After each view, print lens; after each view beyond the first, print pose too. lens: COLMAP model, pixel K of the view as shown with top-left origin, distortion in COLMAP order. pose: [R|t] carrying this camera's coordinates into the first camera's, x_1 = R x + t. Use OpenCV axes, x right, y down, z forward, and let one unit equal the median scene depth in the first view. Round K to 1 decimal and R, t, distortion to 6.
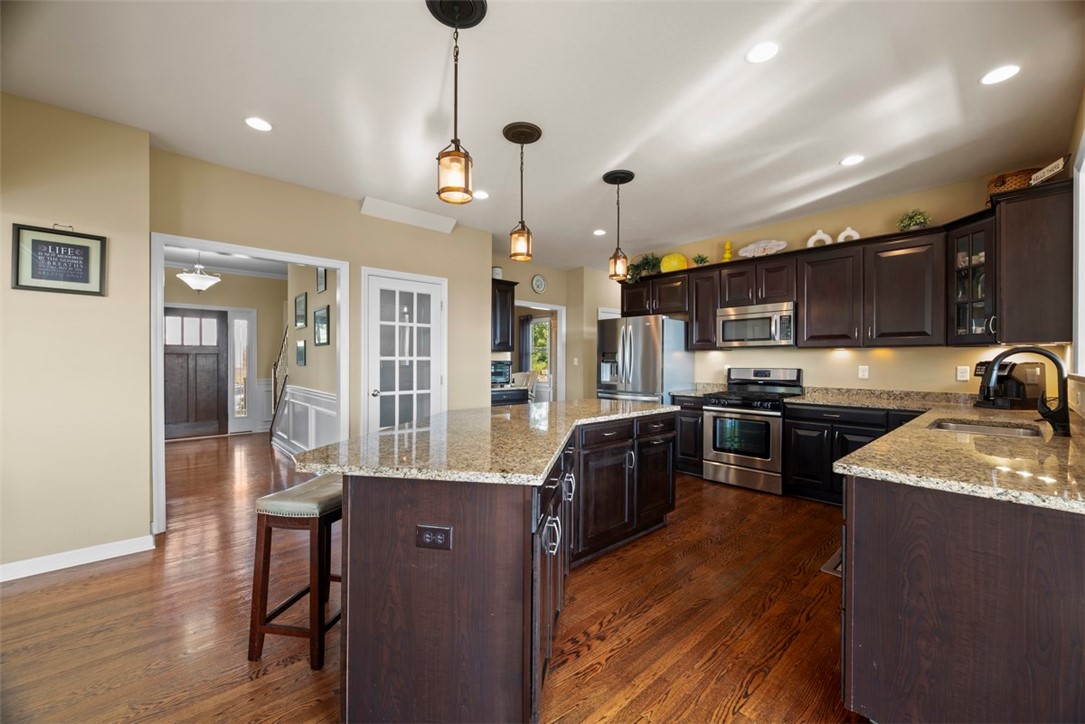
lens RADIAL K [[430.3, 0, 547.4], [0, 430.3, 360.5], [0, 0, 1]] dist [-0.001240, 0.000571]
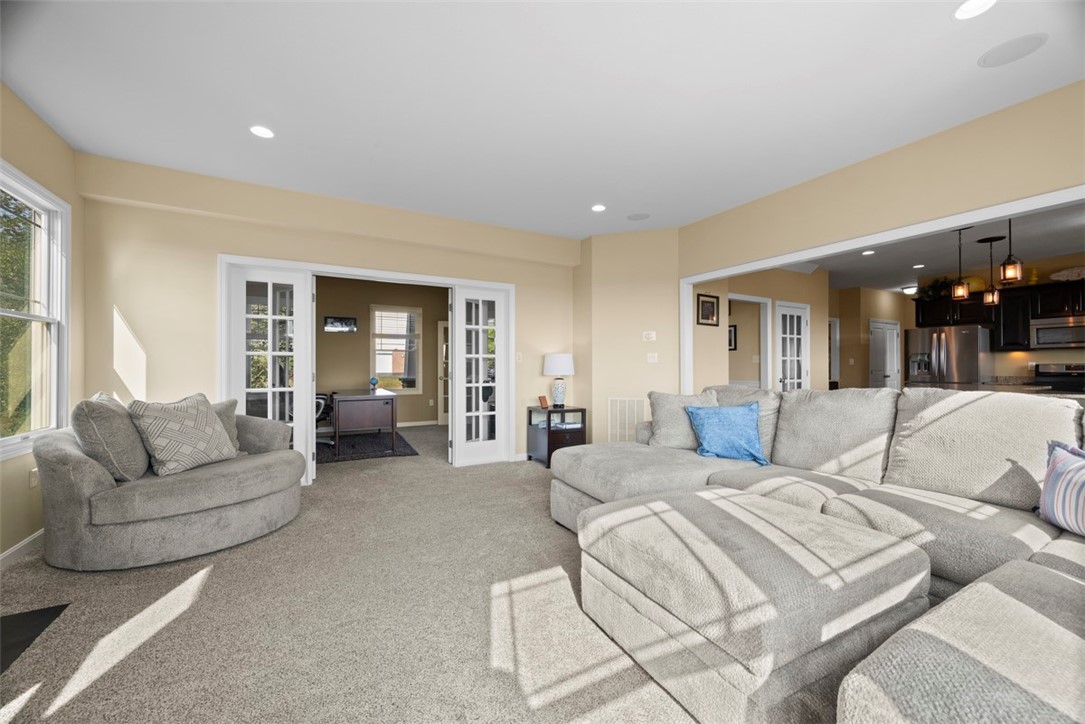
lens RADIAL K [[430.3, 0, 544.6], [0, 430.3, 365.4], [0, 0, 1]] dist [-0.001240, 0.000571]
pose [[0.976227, -0.005871, -0.216670, -0.808218], [0.005211, 0.999980, -0.003617, 0.019262], [0.216687, 0.002402, 0.976238, -0.643937]]
